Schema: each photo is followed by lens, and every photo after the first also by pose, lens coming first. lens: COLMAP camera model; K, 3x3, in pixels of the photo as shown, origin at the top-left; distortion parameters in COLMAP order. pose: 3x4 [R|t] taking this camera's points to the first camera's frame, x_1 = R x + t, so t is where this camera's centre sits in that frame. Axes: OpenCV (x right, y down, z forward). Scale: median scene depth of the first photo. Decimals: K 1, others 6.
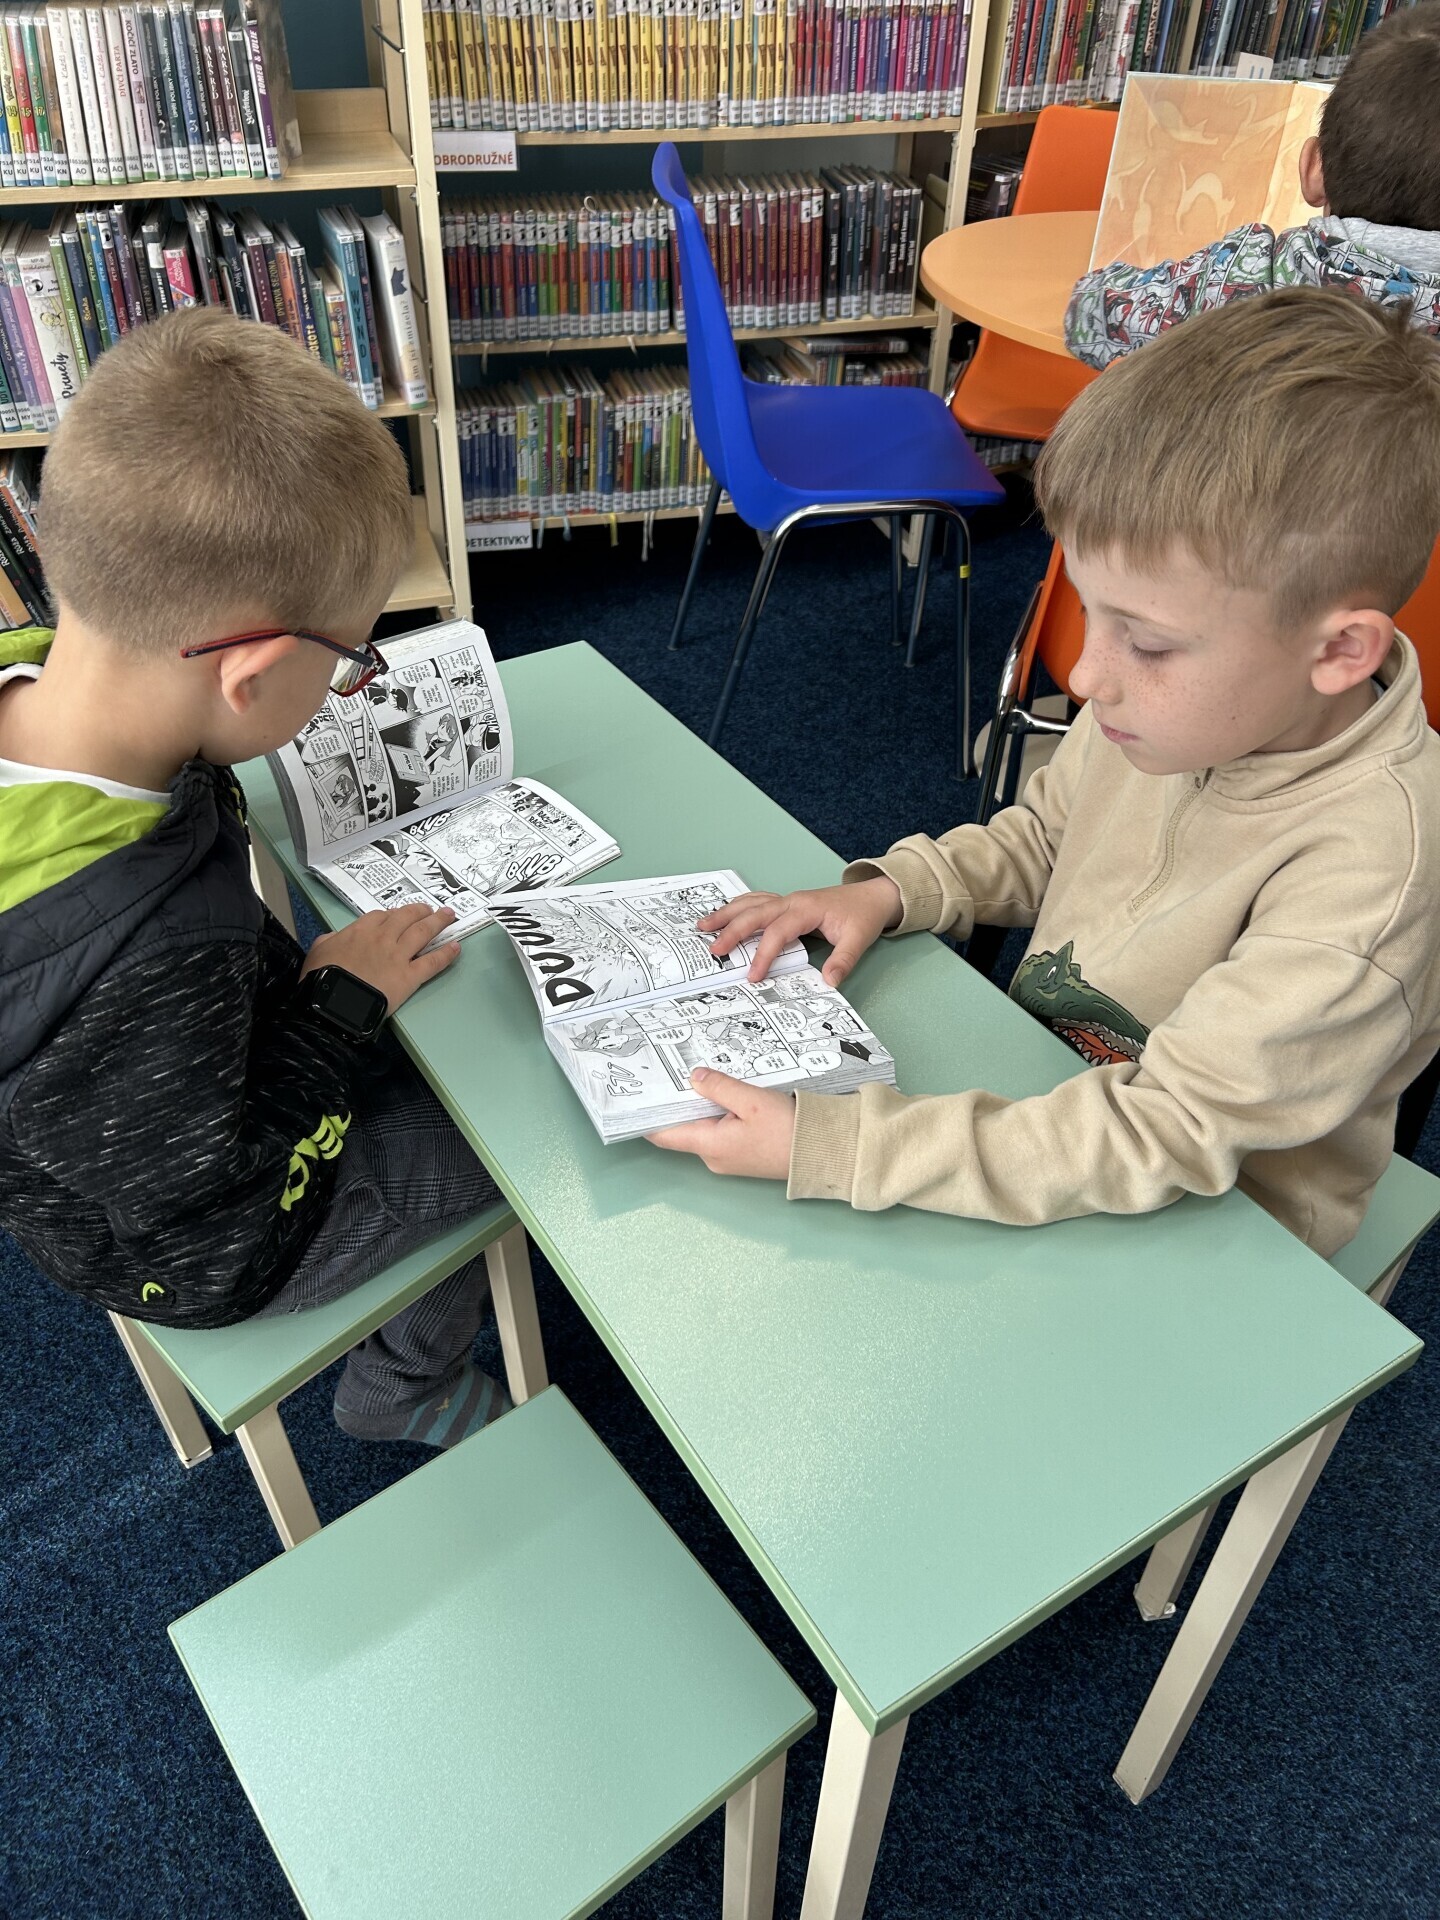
lens RADIAL K [[1443.6, 0, 717.4], [0, 1443.6, 949.0], [0, 0, 1]] dist [0.030259, -0.032092]
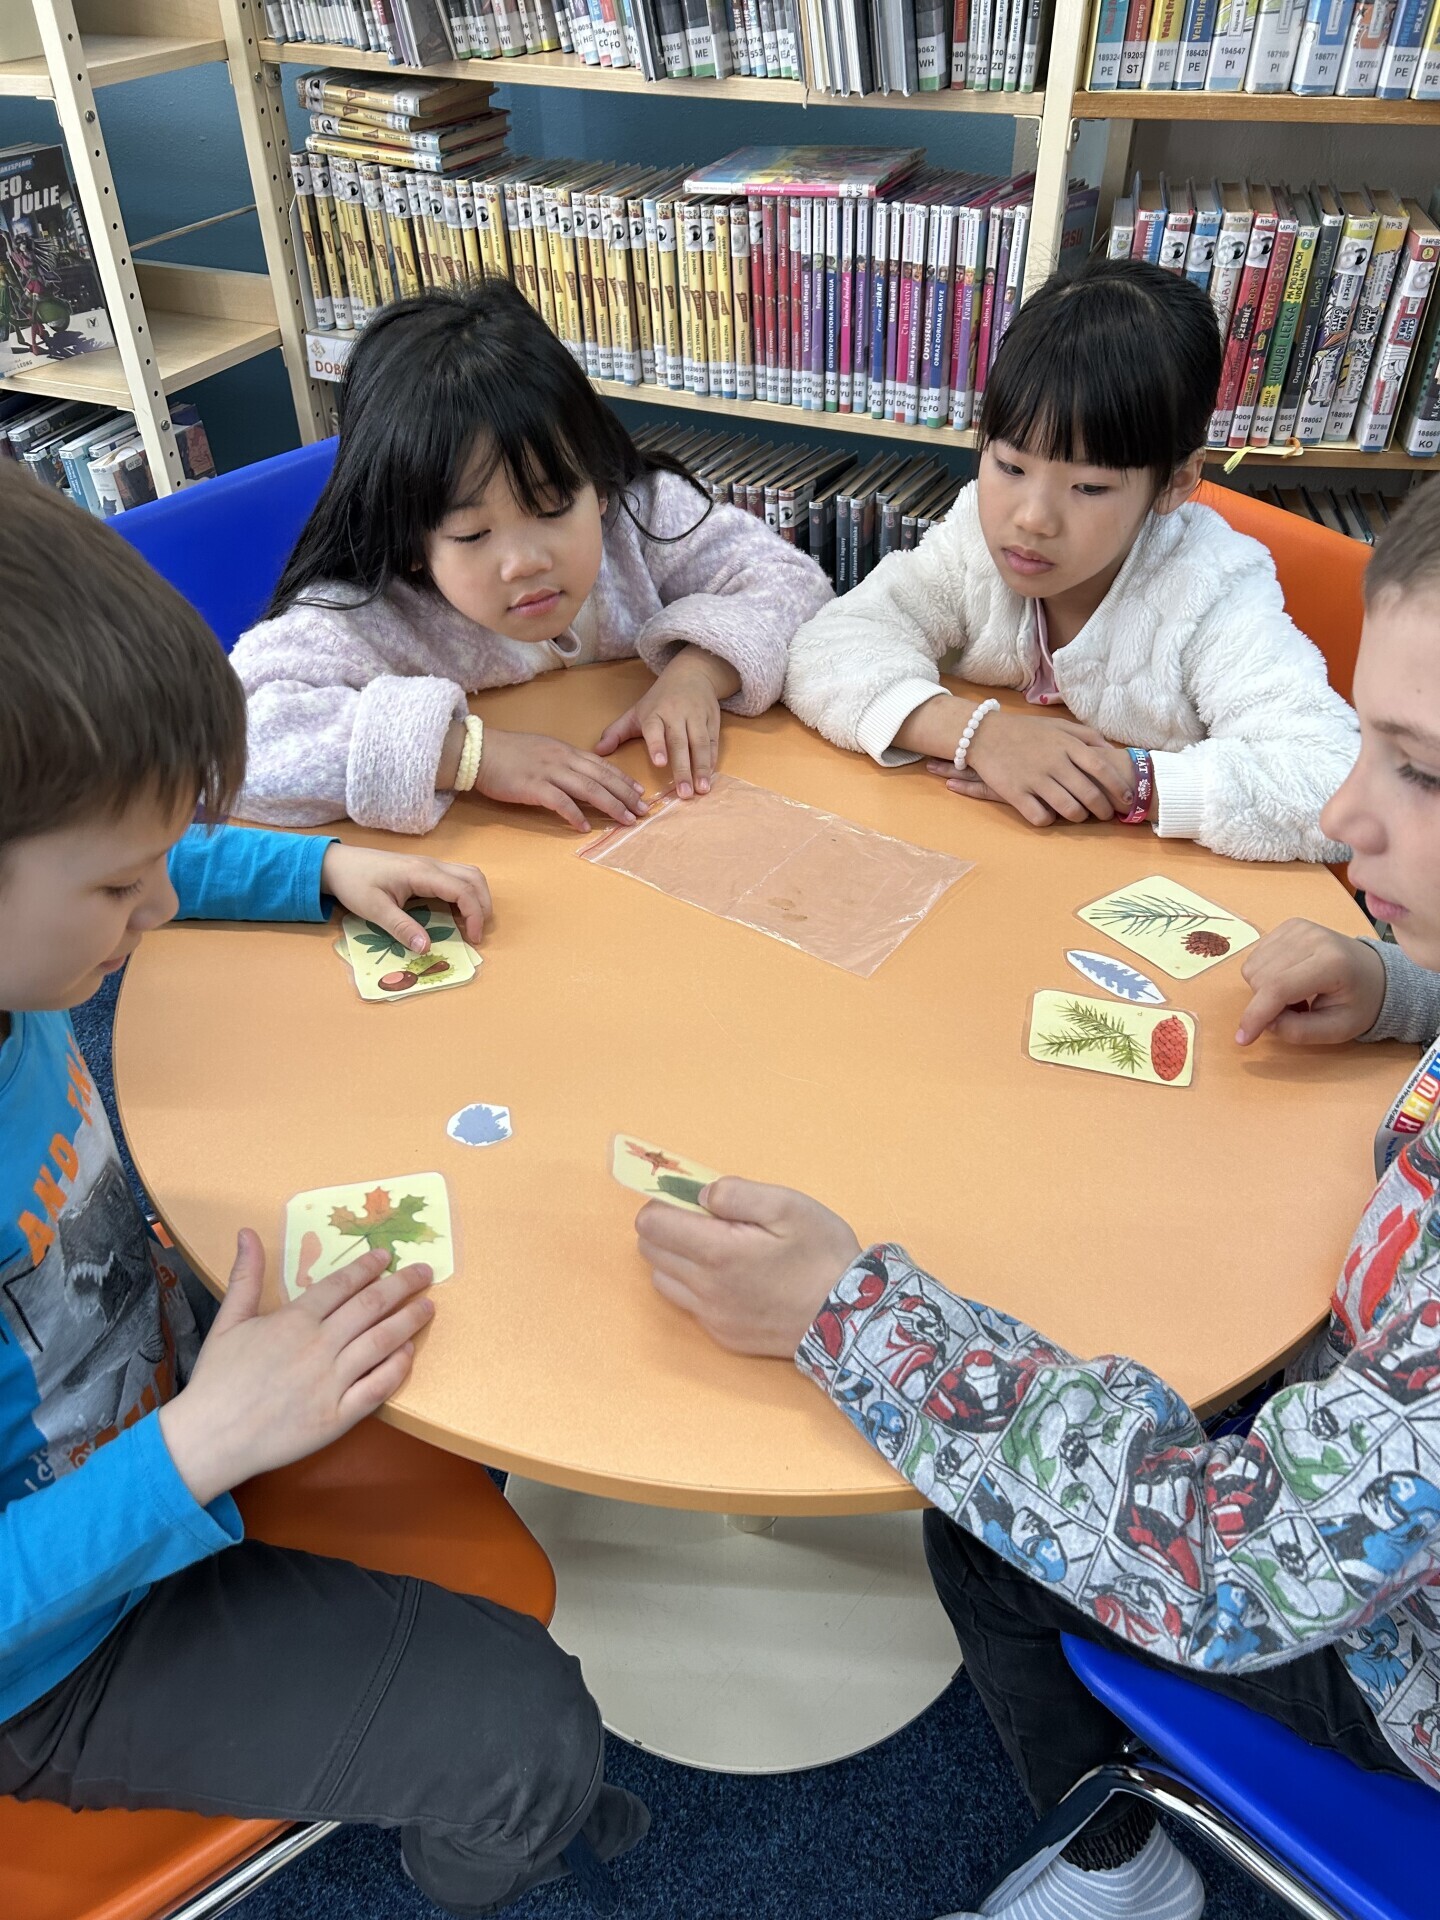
lens RADIAL K [[1443.6, 0, 714.3], [0, 1443.6, 954.2], [0, 0, 1]] dist [0.030259, -0.032092]
pose [[0.752613, 0.393360, -0.528055, 0.519609], [-0.392136, 0.911986, 0.120466, -0.413536], [0.528965, 0.116405, 0.840622, 0.452641]]
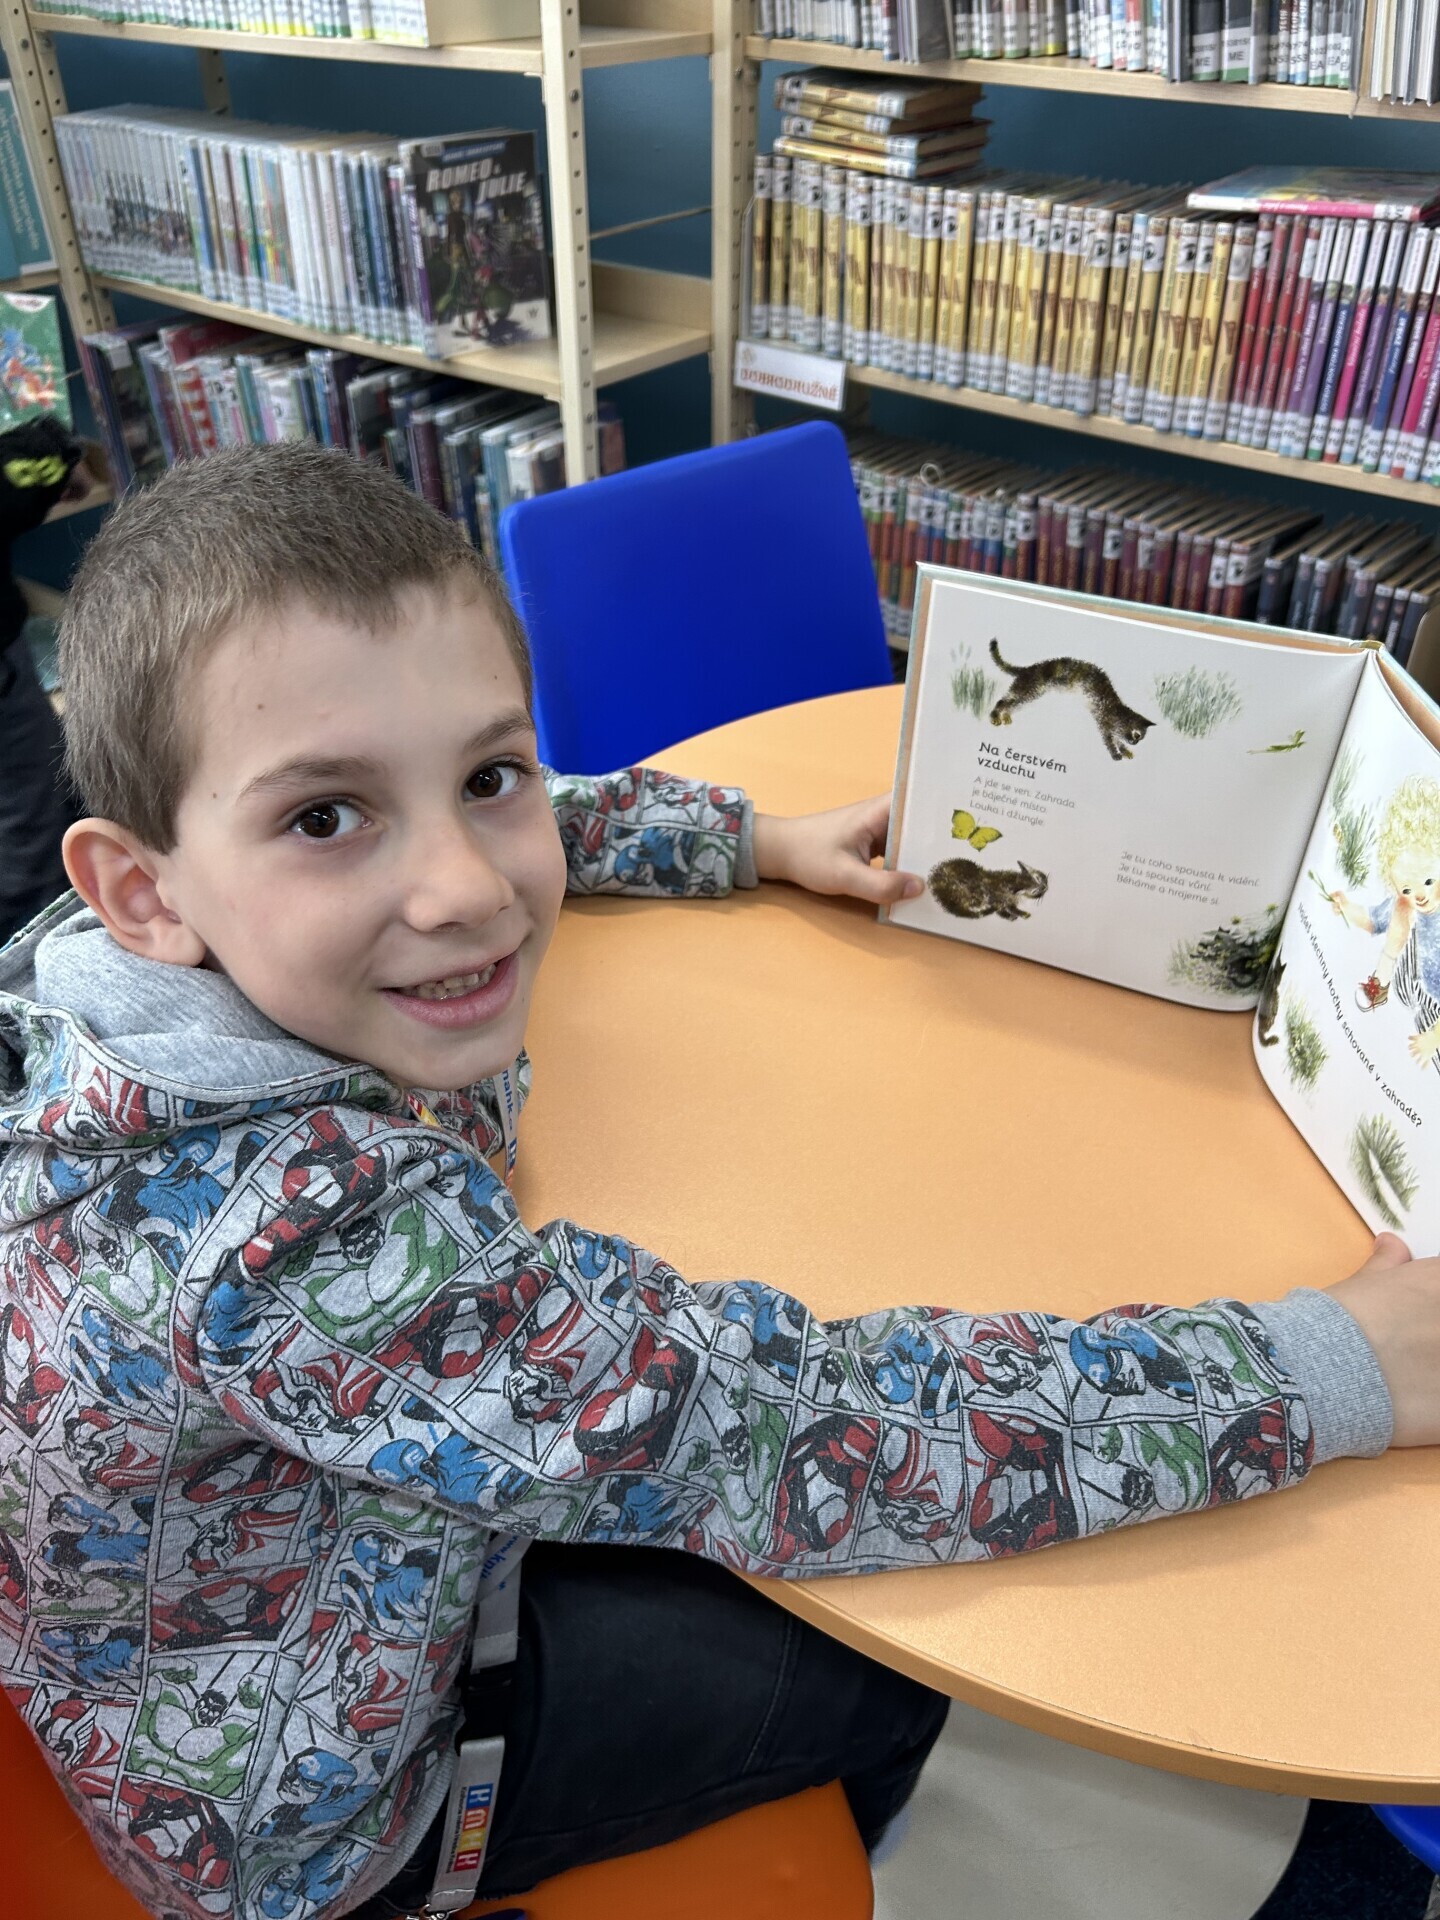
lens RADIAL K [[1443.6, 0, 725.9], [0, 1443.6, 946.9], [0, 0, 1]] dist [0.030259, -0.032092]
pose [[0.585461, 0.467627, -0.662239, 0.452734], [-0.501892, 0.850578, 0.156914, -0.384154], [0.636663, 0.240505, 0.732678, 0.473505]]
